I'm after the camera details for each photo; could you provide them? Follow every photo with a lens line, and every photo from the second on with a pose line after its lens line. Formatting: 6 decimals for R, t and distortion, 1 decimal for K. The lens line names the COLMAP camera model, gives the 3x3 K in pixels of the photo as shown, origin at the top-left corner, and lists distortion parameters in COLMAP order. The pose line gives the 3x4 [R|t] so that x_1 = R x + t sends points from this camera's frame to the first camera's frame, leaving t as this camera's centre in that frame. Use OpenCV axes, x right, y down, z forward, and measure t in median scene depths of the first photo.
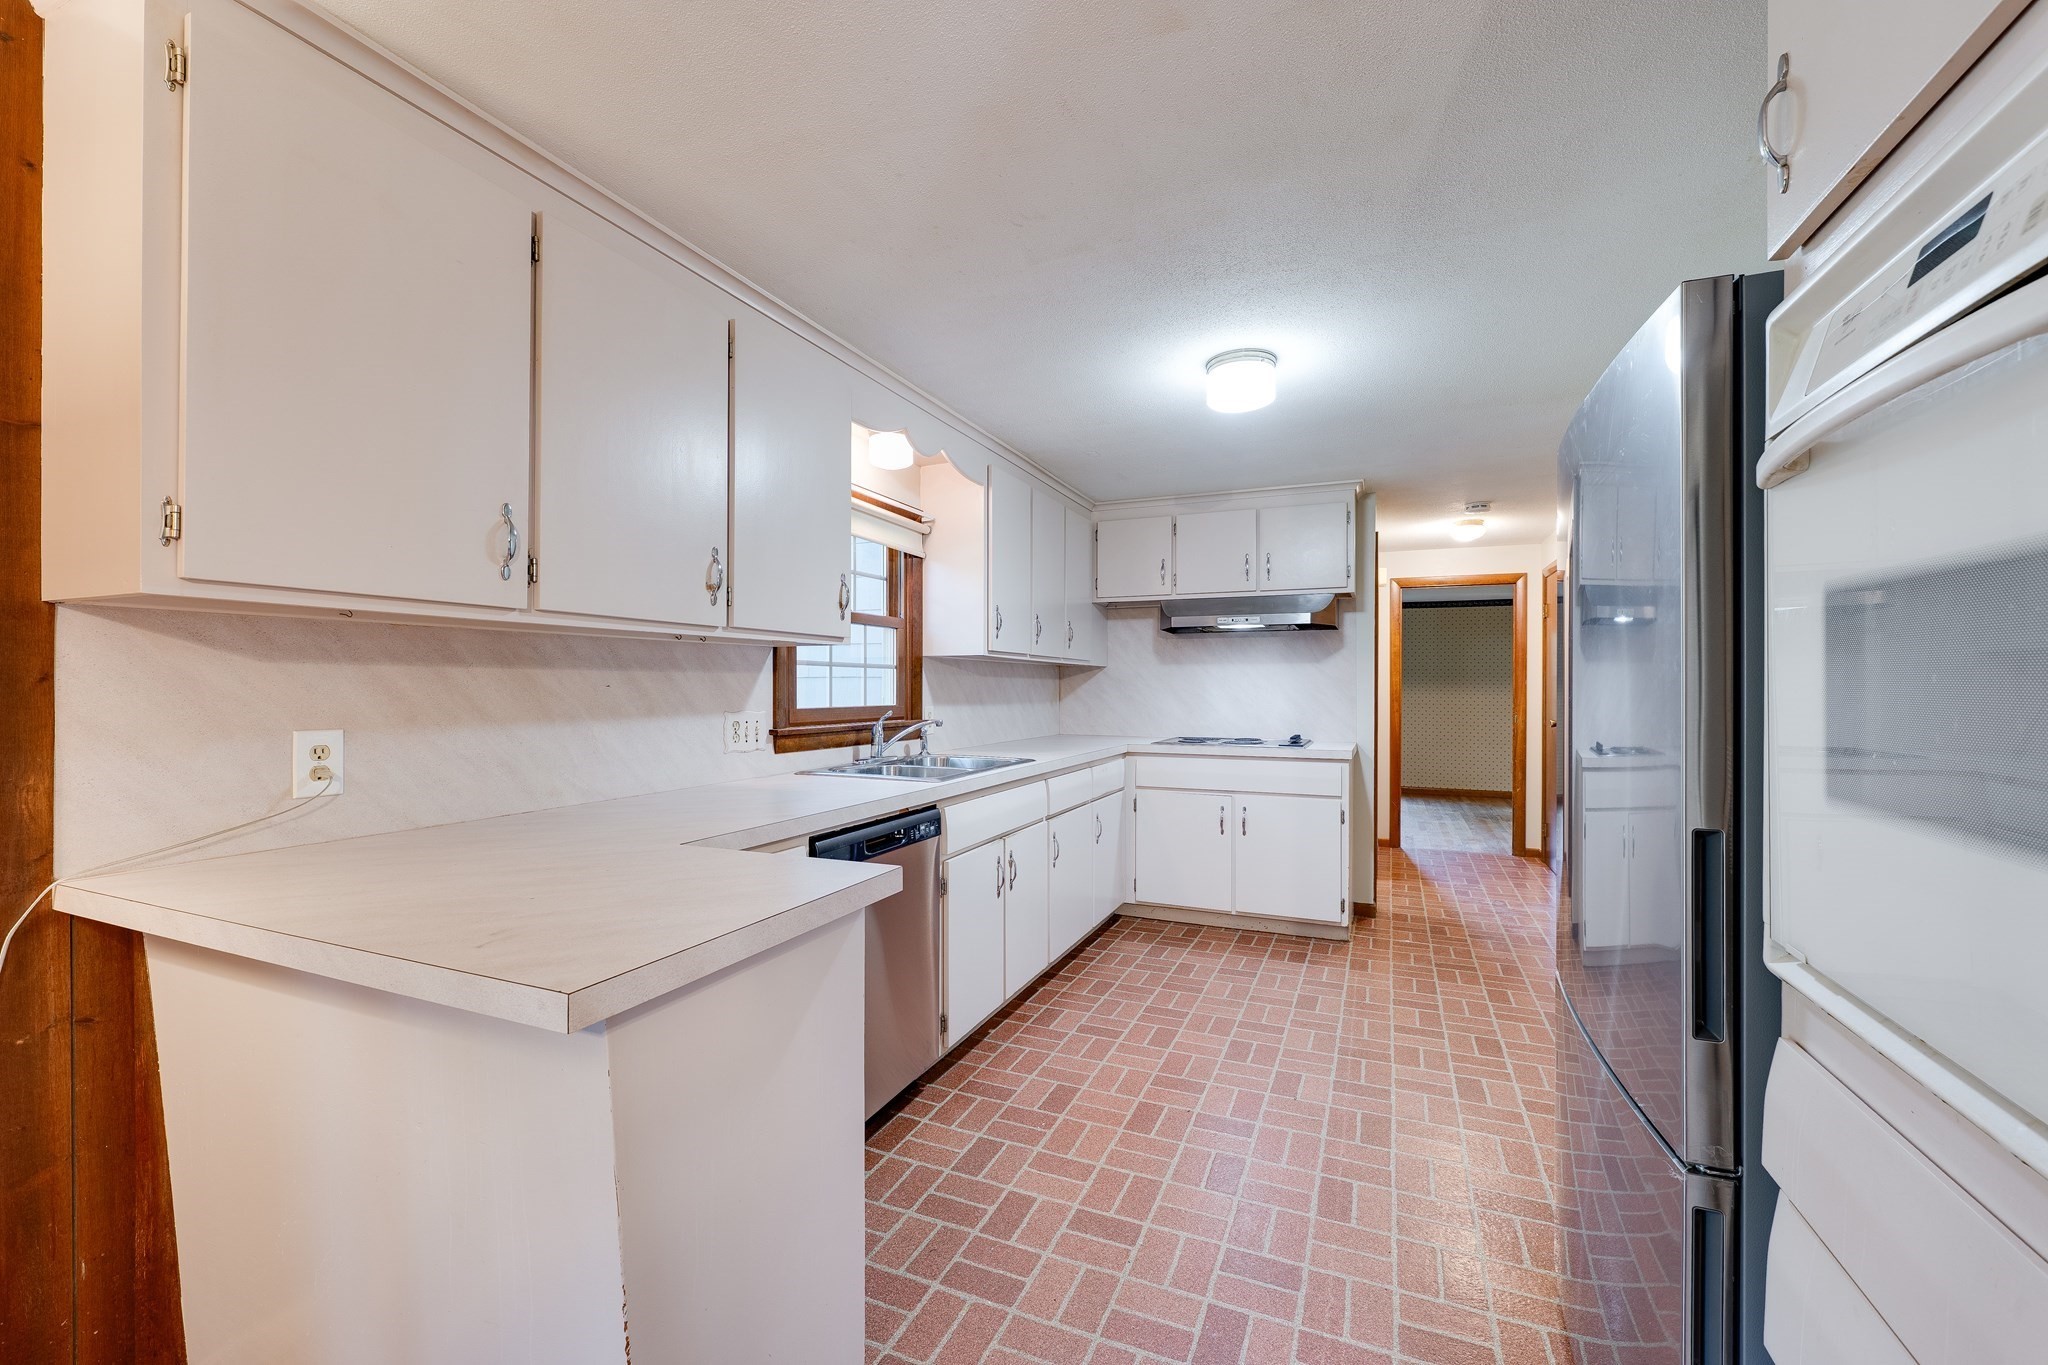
lens RADIAL K [[840.0, 0, 1025.7], [0, 840.0, 686.7], [0, 0, 1]] dist [-0.001928, -0.000149]
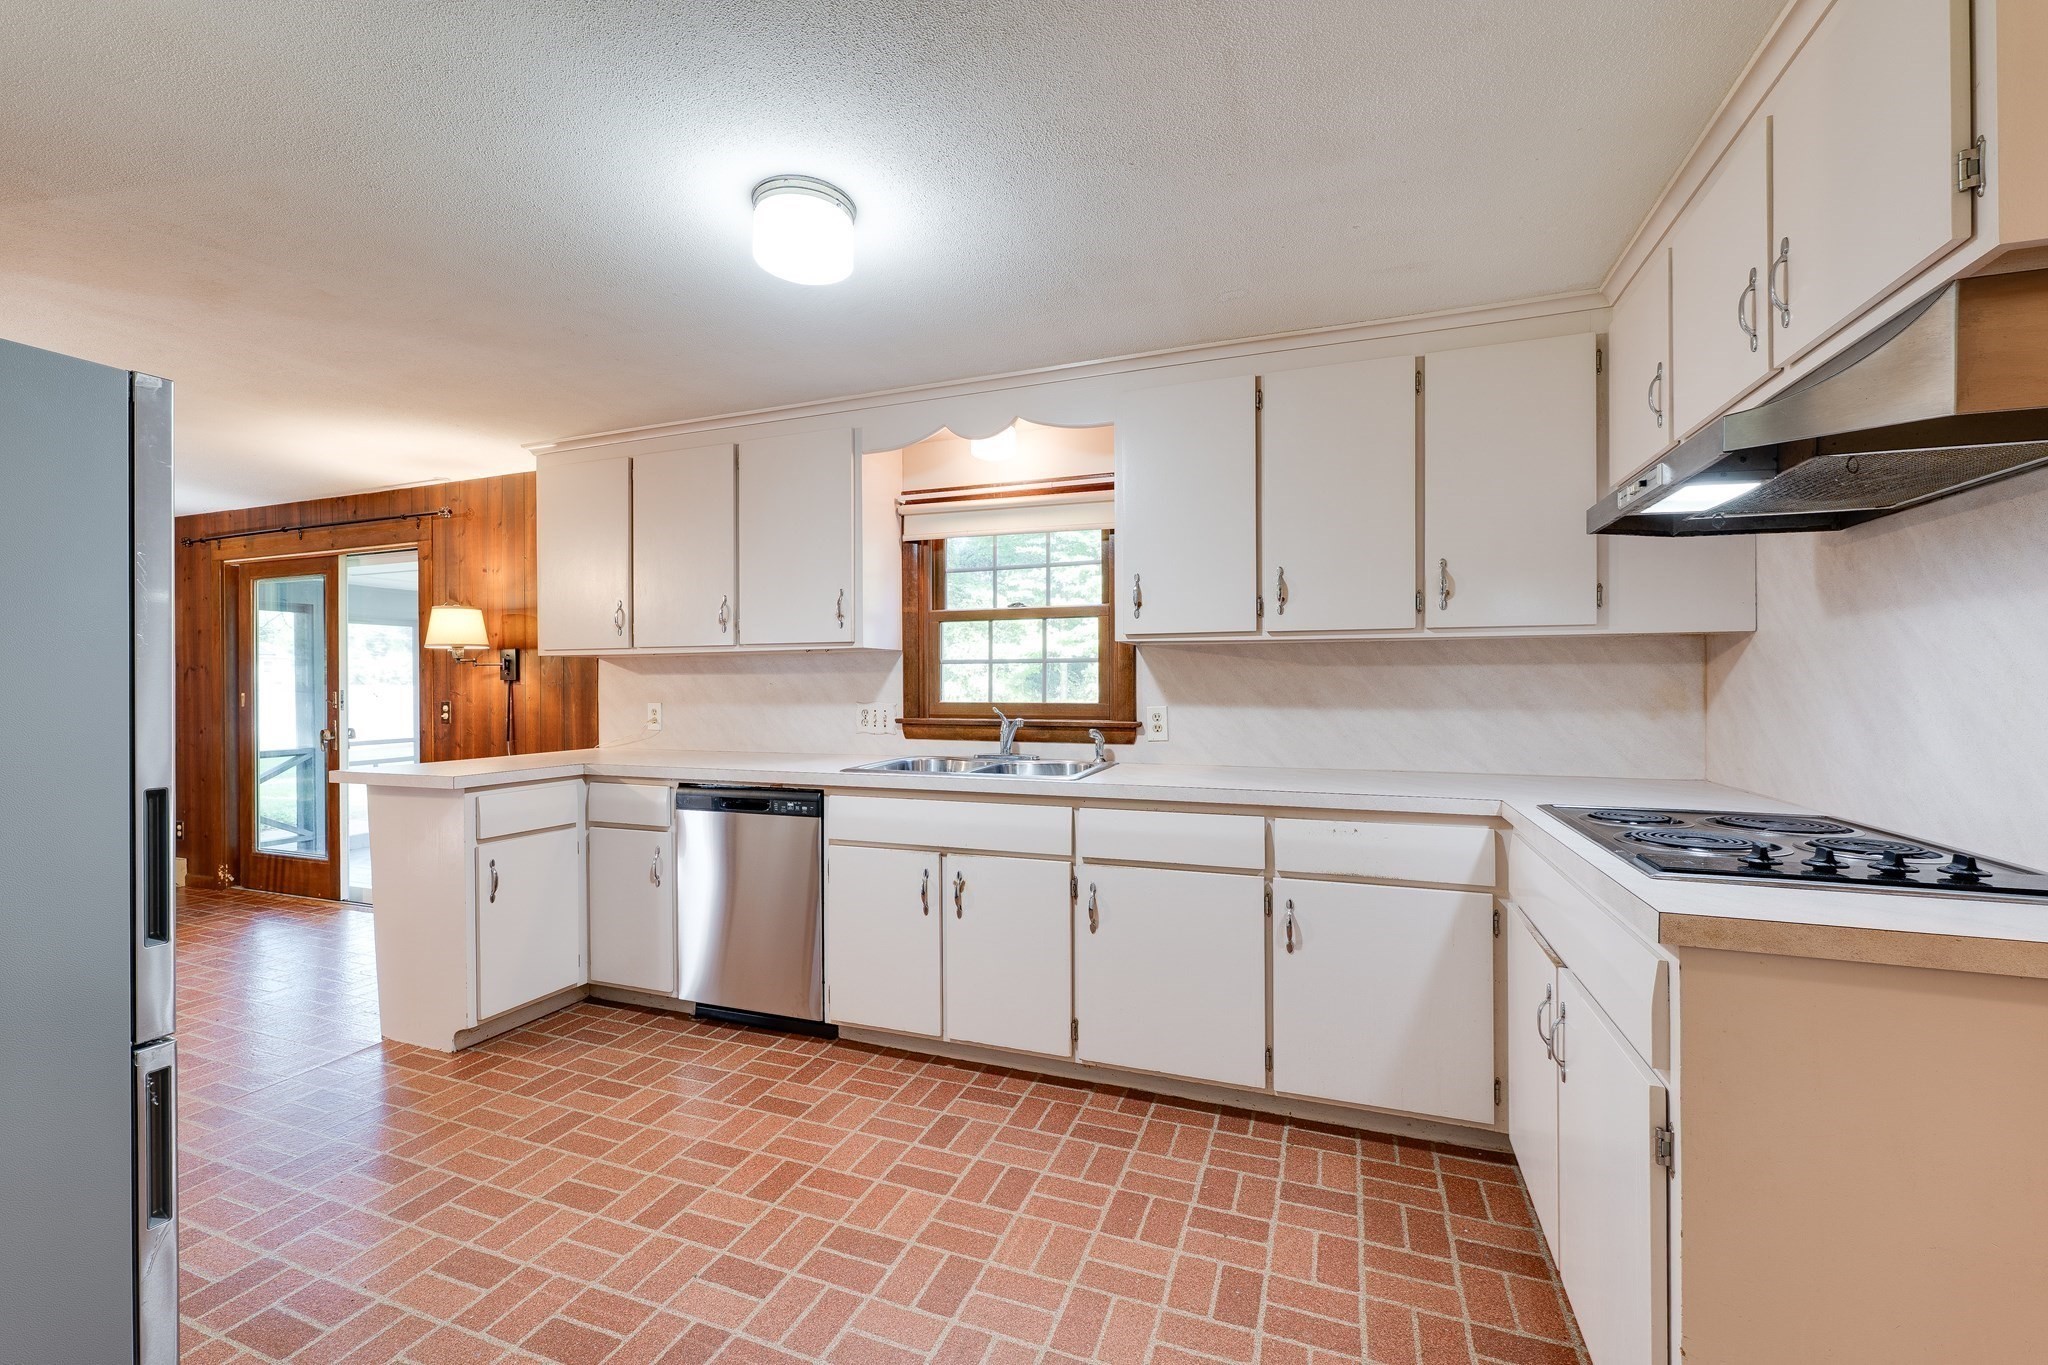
lens RADIAL K [[848.0, 0, 1024.0], [0, 848.0, 682.5], [0, 0, 1]] dist [-0.000225, -0.000260]
pose [[0.036825, -0.005184, -0.999308, 0.935459], [0.003648, 0.999981, -0.005053, 0.005815], [0.999315, -0.003459, 0.036843, 1.129635]]
